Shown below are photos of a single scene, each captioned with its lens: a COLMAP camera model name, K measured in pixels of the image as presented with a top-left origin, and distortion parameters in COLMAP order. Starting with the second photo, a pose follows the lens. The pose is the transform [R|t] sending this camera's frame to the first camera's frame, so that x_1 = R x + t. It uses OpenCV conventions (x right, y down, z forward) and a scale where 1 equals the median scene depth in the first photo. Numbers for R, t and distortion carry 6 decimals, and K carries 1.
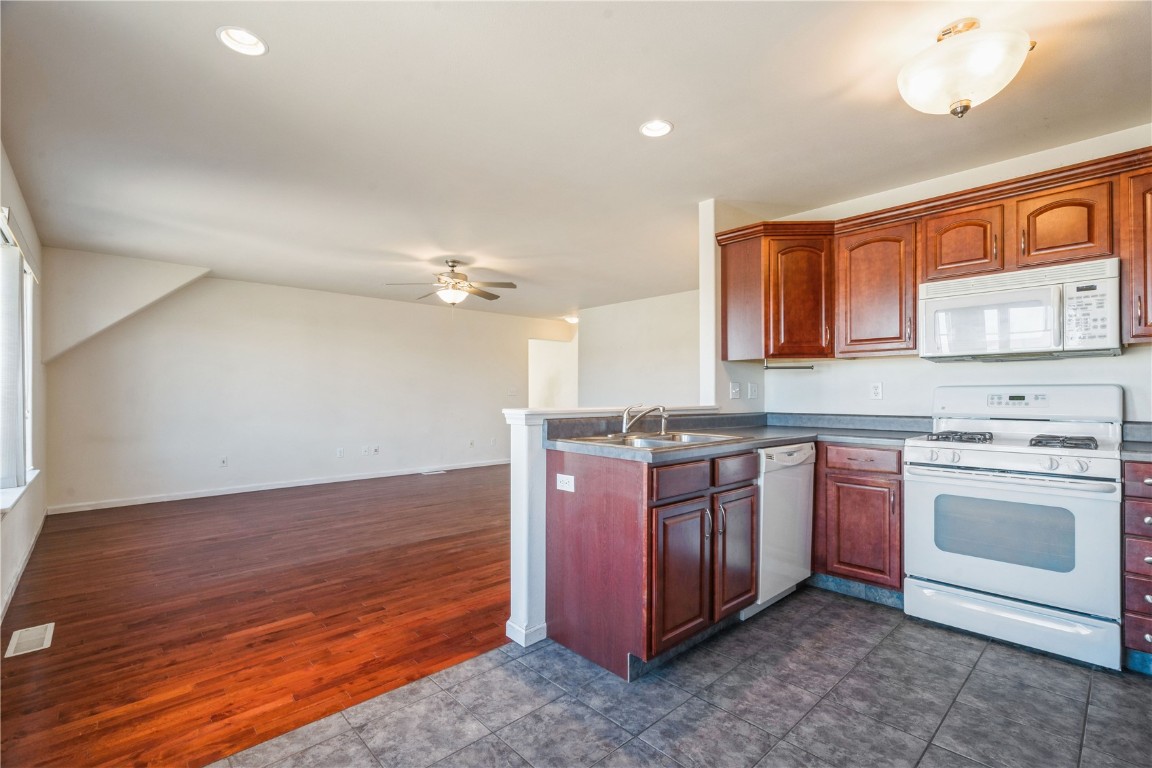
lens RADIAL K [[514.9, 0, 580.3], [0, 514.9, 392.2], [0, 0, 1]] dist [-0.008261, 0.000293]
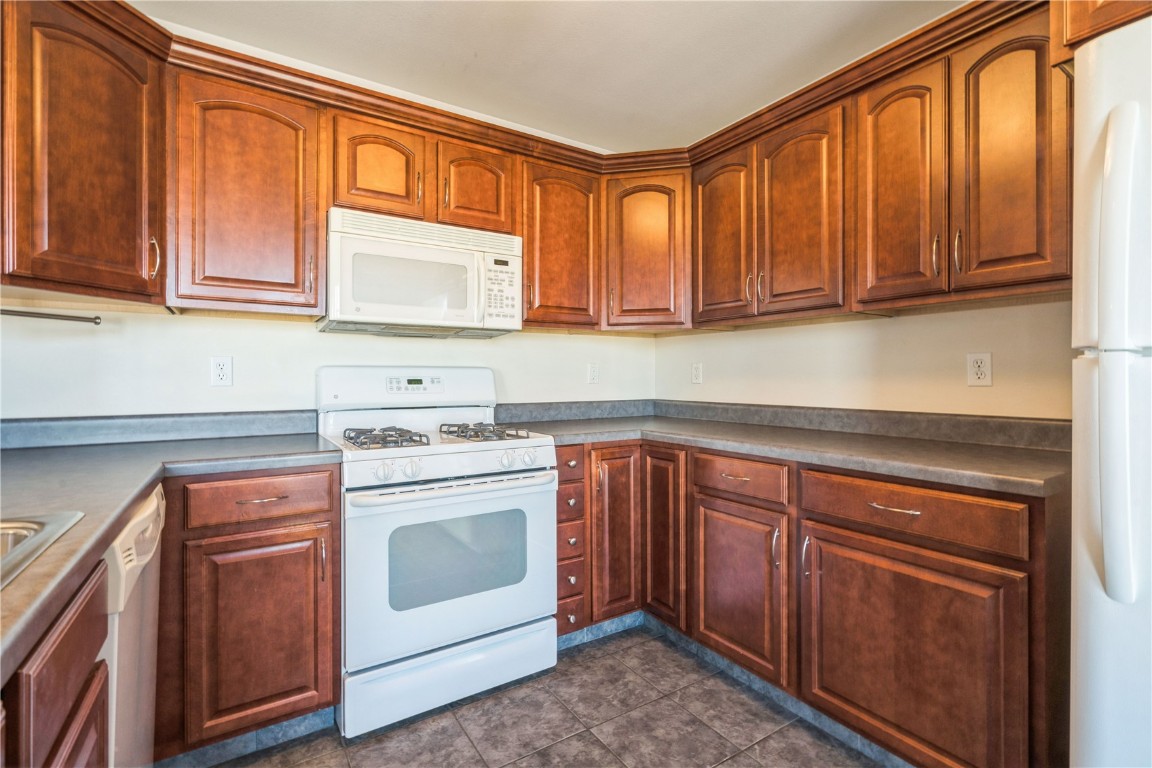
lens RADIAL K [[521.2, 0, 569.0], [0, 521.2, 377.4], [0, 0, 1]] dist [-0.001655, 0.000190]
pose [[0.185857, 0.000101, 0.982577, 0.074417], [-0.004739, 0.999988, 0.000794, 0.002506], [-0.982565, -0.004804, 0.185855, 0.603527]]
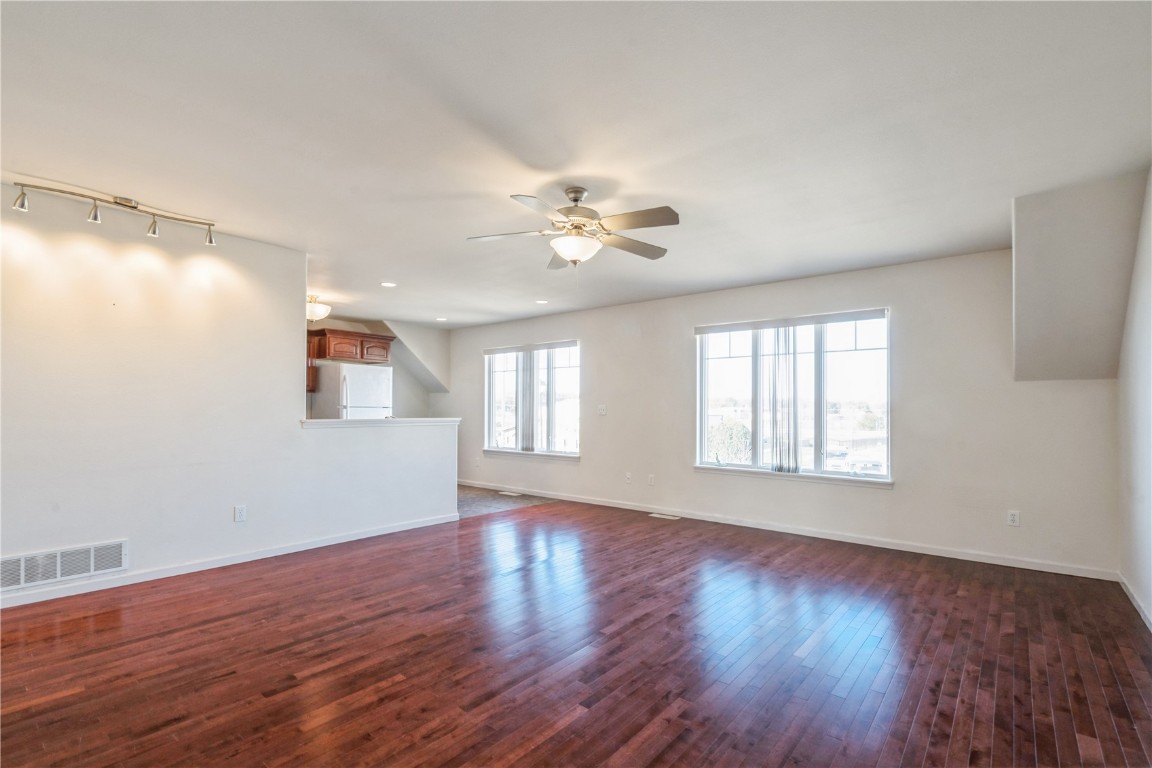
lens RADIAL K [[526.4, 0, 572.4], [0, 526.4, 390.8], [0, 0, 1]] dist [0.000483, -0.000318]
pose [[-0.993064, -0.011454, -0.117013, -0.316409], [-0.006631, 0.999116, -0.041522, 0.006504], [0.117385, -0.040458, -0.992262, 2.972730]]
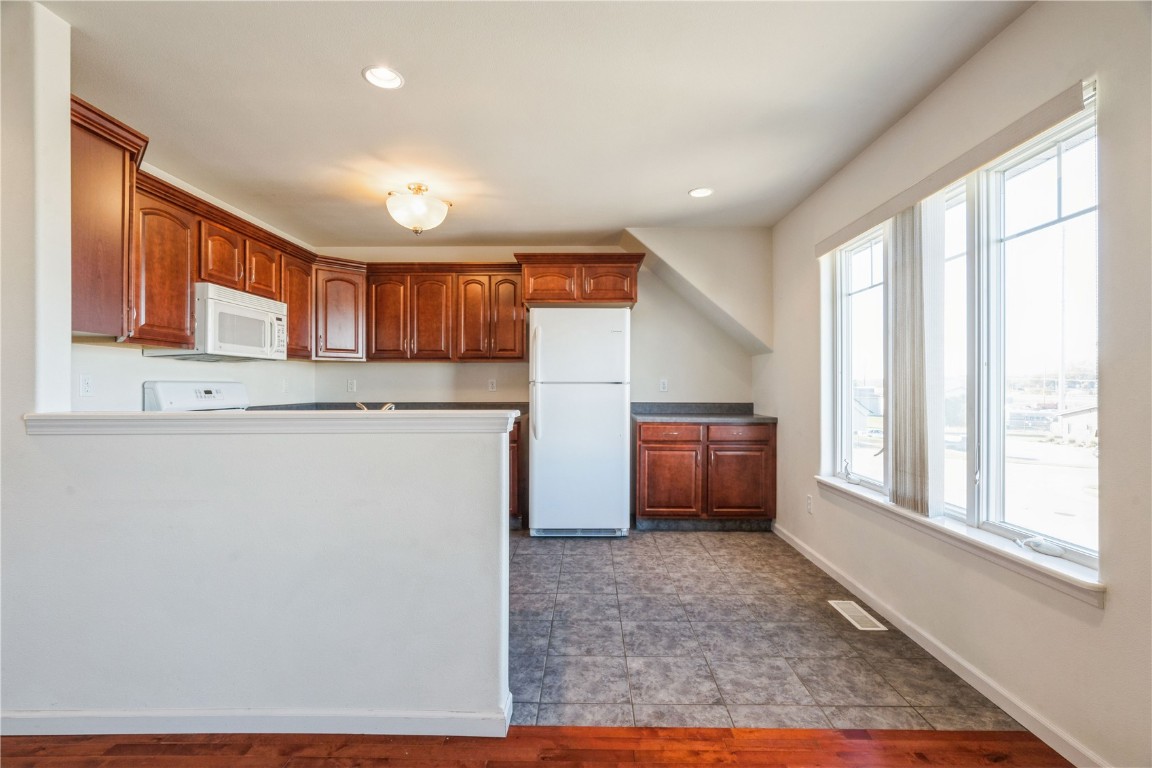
lens RADIAL K [[521.8, 0, 584.2], [0, 521.8, 385.9], [0, 0, 1]] dist [-0.000739, -0.000108]
pose [[-0.722505, 0.001395, 0.691365, -0.632133], [-0.002354, 0.999987, -0.004477, -0.000322], [-0.691362, -0.004862, -0.722492, 1.280669]]
